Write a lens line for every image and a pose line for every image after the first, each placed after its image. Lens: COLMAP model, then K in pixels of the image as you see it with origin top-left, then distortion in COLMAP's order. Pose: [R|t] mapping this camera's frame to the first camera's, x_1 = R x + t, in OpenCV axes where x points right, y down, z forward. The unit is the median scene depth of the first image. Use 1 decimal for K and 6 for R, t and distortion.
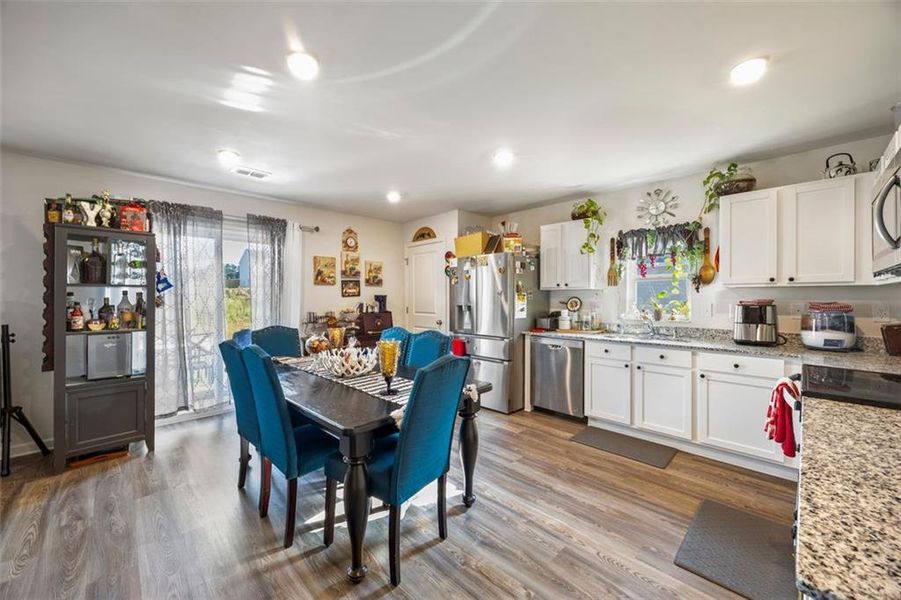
lens RADIAL K [[343.8, 0, 449.0], [0, 343.8, 300.2], [0, 0, 1]] dist [-0.004341, -0.000200]
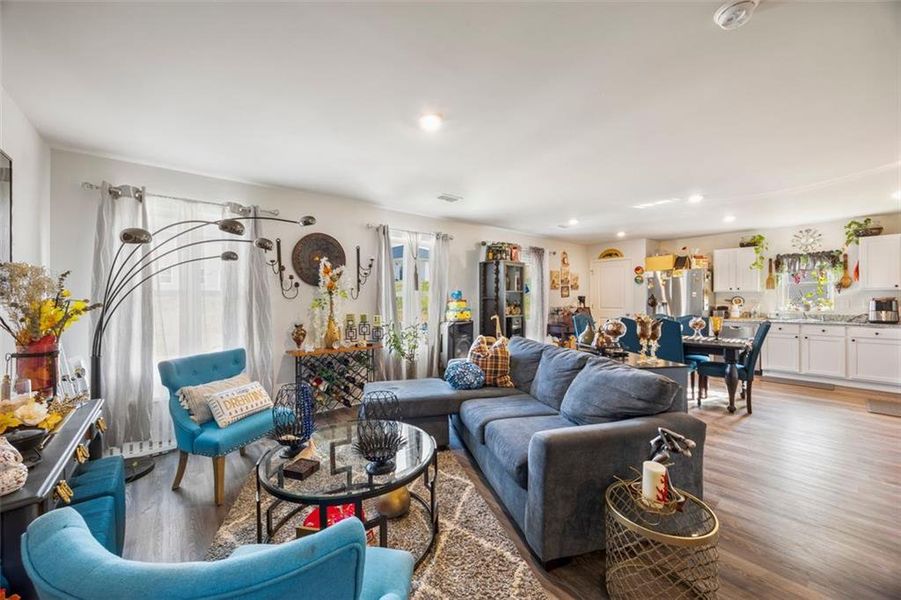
lens RADIAL K [[343.8, 0, 450.1], [0, 343.8, 299.5], [0, 0, 1]] dist [-0.004341, -0.000200]
pose [[0.997057, -0.006095, -0.076420, -1.004879], [0.005700, 0.999969, -0.005382, 0.006425], [0.076451, 0.004931, 0.997061, -0.771588]]
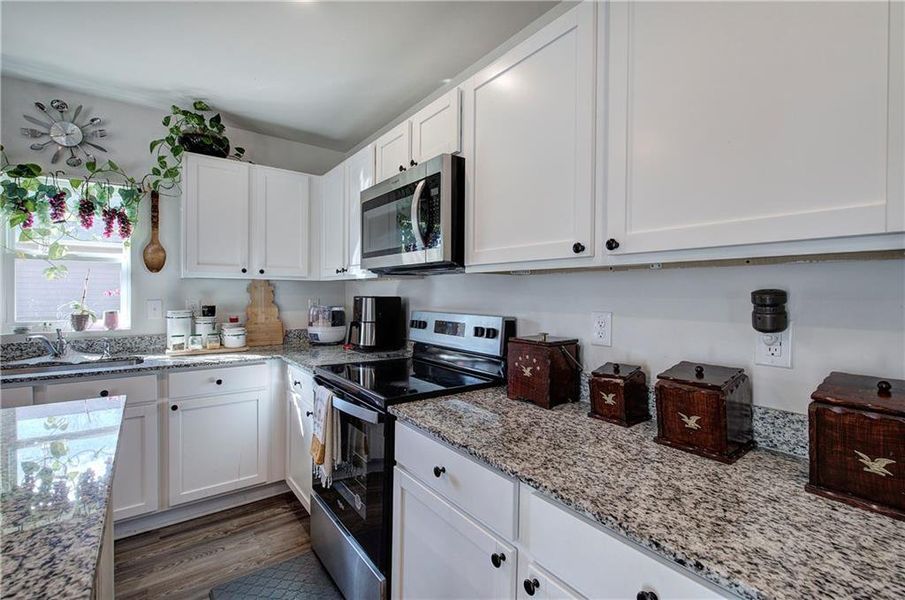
lens RADIAL K [[408.0, 0, 459.8], [0, 408.0, 295.1], [0, 0, 1]] dist [-0.003214, -0.000535]
pose [[0.129761, -0.008815, 0.991506, 0.014280], [0.005611, 0.999951, 0.008156, -0.003669], [-0.991529, 0.004505, 0.129804, 0.289311]]
